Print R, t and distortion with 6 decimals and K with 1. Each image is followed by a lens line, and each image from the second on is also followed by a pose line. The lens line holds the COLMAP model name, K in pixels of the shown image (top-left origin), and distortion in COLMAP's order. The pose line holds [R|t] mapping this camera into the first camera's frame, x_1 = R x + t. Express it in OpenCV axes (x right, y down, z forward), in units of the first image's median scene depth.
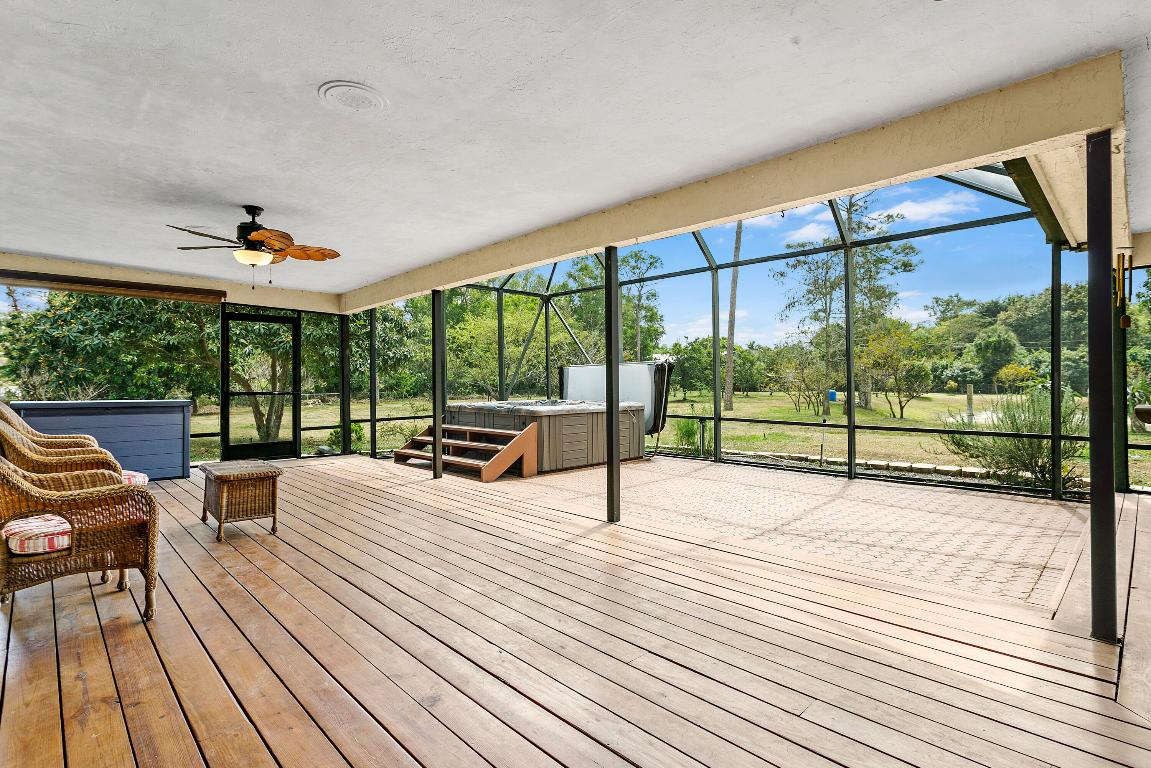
lens RADIAL K [[549.0, 0, 576.1], [0, 549.0, 381.9], [0, 0, 1]] dist [-0.001709, 0.002685]
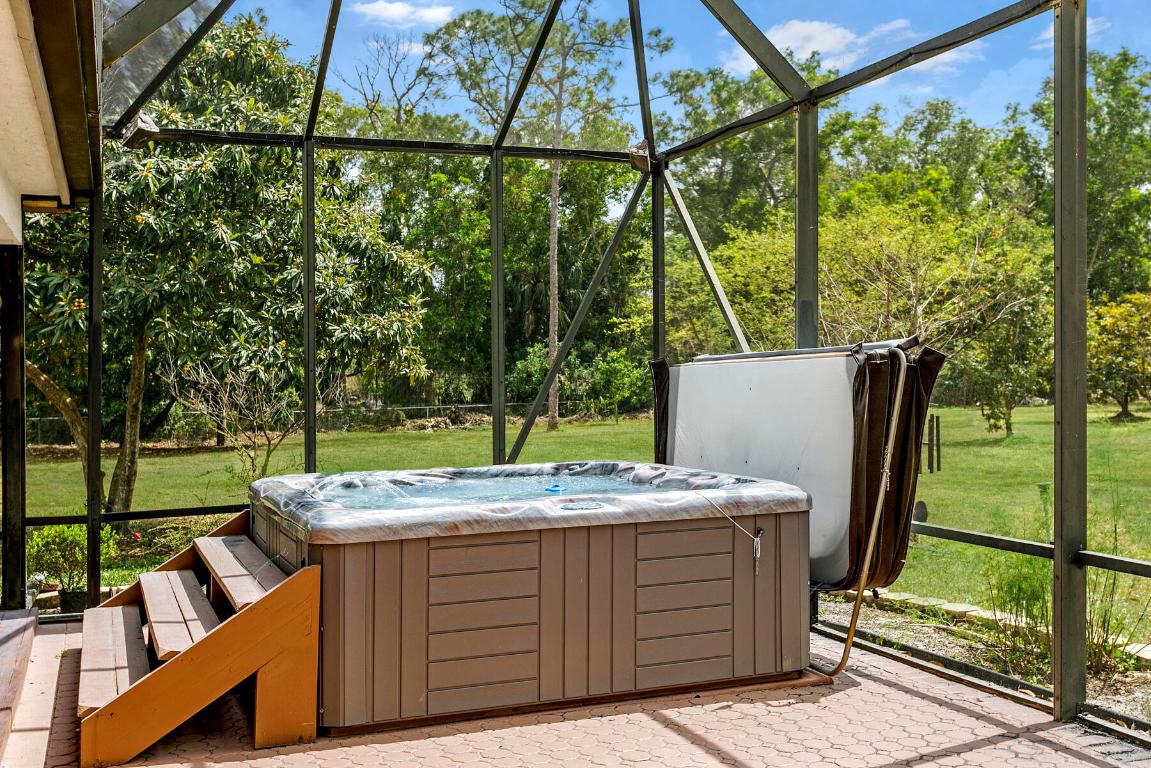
lens RADIAL K [[1201.8, 0, 576.1], [0, 1201.8, 388.7], [0, 0, 1]] dist [-0.024193, 0.000000]
pose [[0.923271, -0.004620, -0.384120, 0.260610], [0.009559, 0.999894, 0.010948, -0.025478], [0.384029, -0.013780, 0.923218, 0.360946]]
